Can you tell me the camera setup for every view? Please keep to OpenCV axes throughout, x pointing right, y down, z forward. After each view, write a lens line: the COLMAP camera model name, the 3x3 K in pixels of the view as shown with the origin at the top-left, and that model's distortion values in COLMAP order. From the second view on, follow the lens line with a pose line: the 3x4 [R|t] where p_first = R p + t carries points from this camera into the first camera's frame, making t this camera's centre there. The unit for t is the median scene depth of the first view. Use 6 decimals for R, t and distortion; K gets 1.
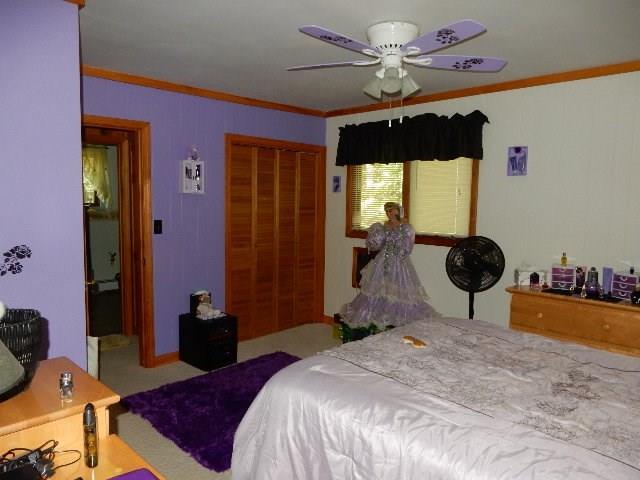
lens RADIAL K [[482.6, 0, 317.6], [0, 482.6, 238.1], [0, 0, 1]] dist [0.007527, -0.003948]
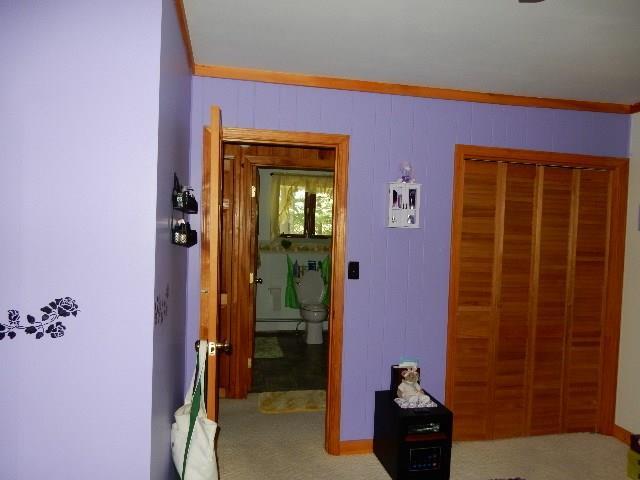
lens RADIAL K [[482.6, 0, 322.4], [0, 482.6, 235.2], [0, 0, 1]] dist [0.007527, -0.003948]
pose [[0.834444, 0.033538, -0.550072, 0.039385], [-0.072442, 0.996161, -0.049156, -0.032384], [0.546311, 0.080866, 0.833670, 0.289348]]
